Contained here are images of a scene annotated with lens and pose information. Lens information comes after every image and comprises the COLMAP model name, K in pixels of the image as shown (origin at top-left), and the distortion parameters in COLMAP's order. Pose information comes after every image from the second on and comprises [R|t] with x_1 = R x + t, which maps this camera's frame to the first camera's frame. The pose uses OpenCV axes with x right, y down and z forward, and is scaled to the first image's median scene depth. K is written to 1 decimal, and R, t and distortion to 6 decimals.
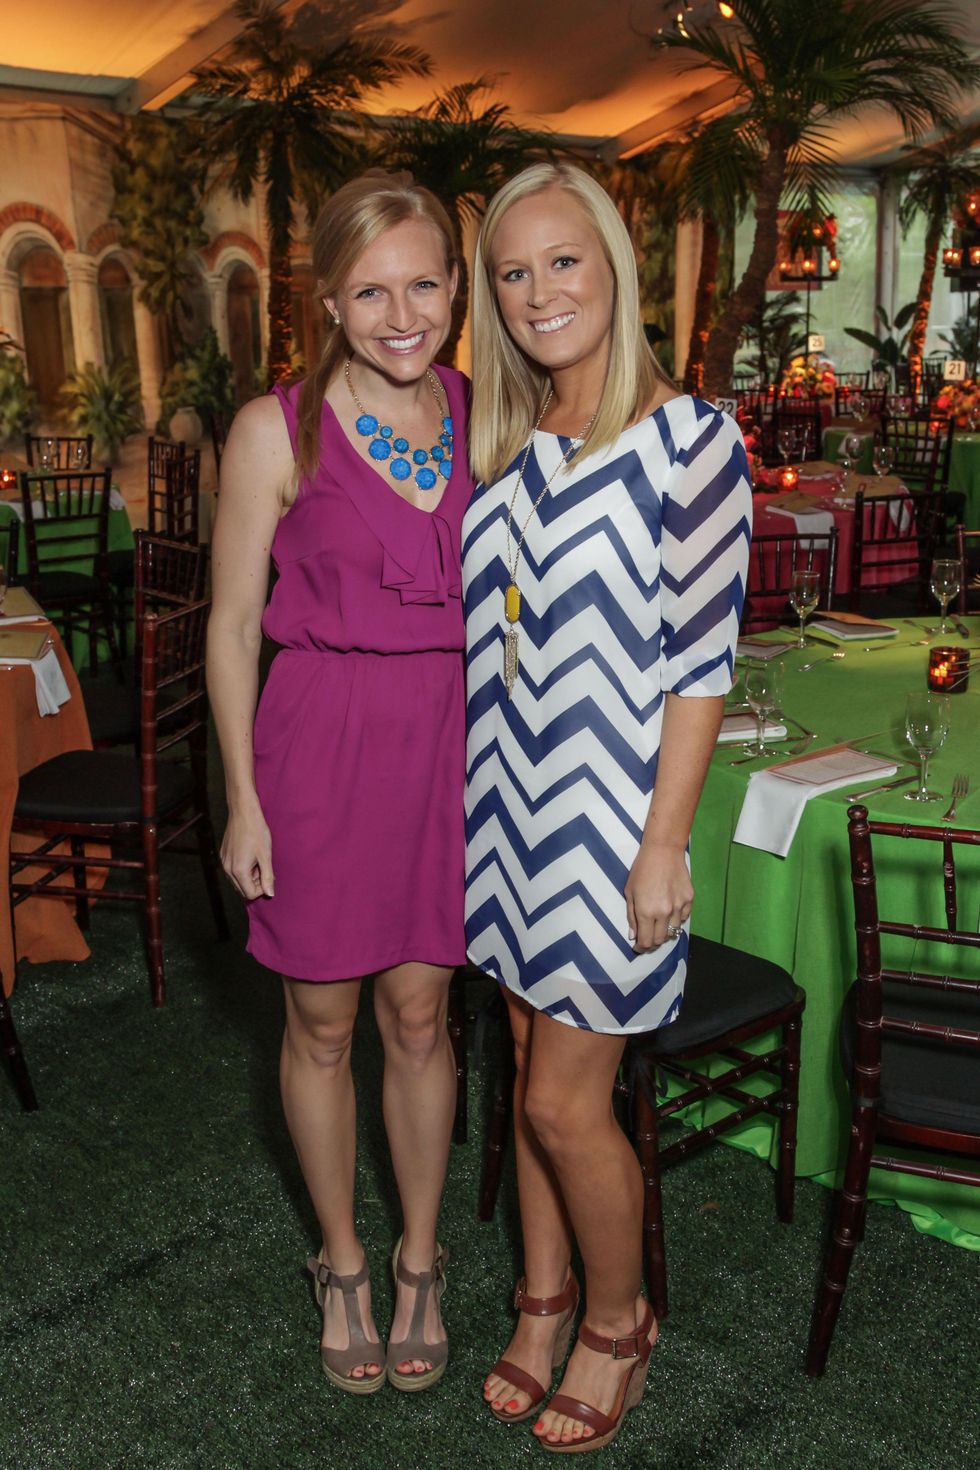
lens RADIAL K [[1586.6, 0, 450.3], [0, 1586.6, 731.0], [0, 0, 1]] dist [0.020687, 0.005883]
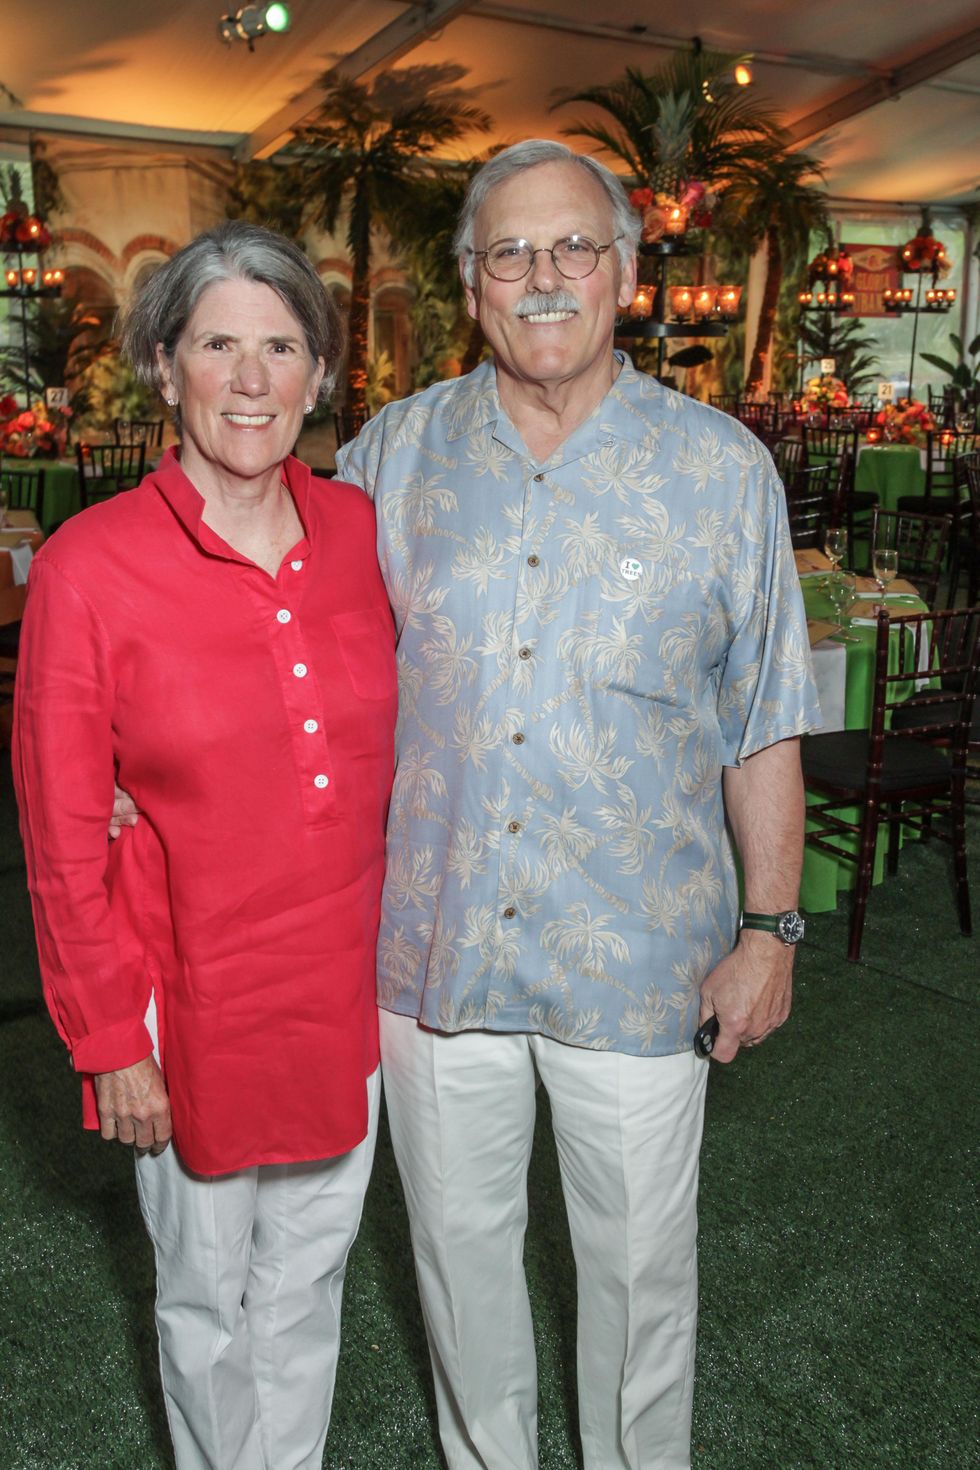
lens RADIAL K [[1626.6, 0, 459.6], [0, 1626.6, 734.5], [0, 0, 1]] dist [0.017398, -0.017085]
pose [[0.989008, 0.057646, -0.136161, 0.156153], [-0.059132, 0.998226, -0.006895, 0.046503], [0.135522, 0.014870, 0.990663, -0.200621]]
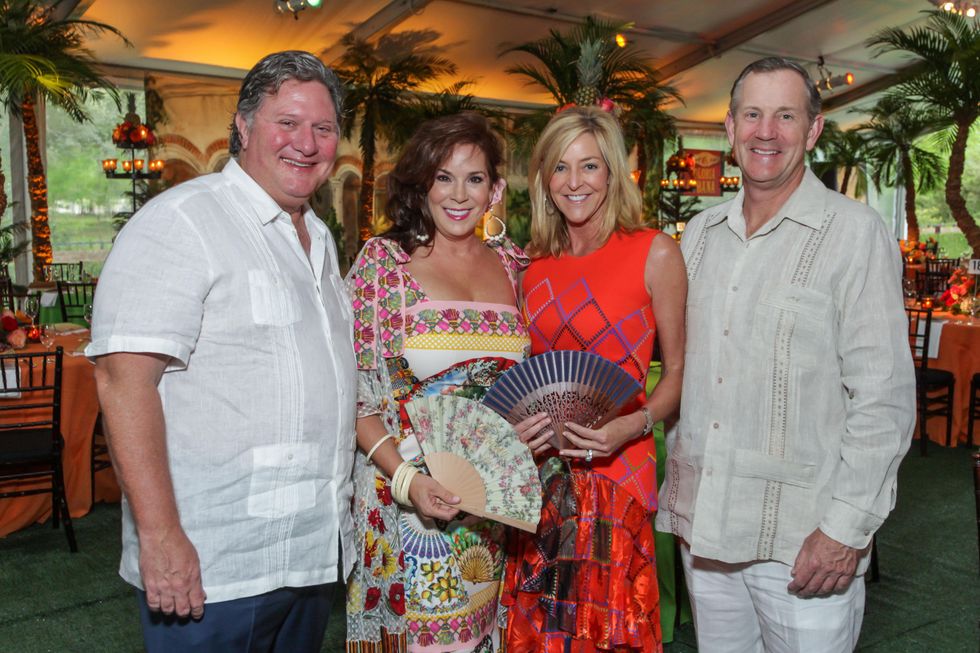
lens RADIAL K [[1084.4, 0, 490.0], [0, 1084.4, 326.5], [0, 0, 1]] dist [0.017398, -0.017085]
pose [[0.995404, 0.036679, -0.088458, 0.144685], [-0.048959, 0.988809, -0.140925, 0.038594], [0.082299, 0.144608, 0.986061, -0.159598]]
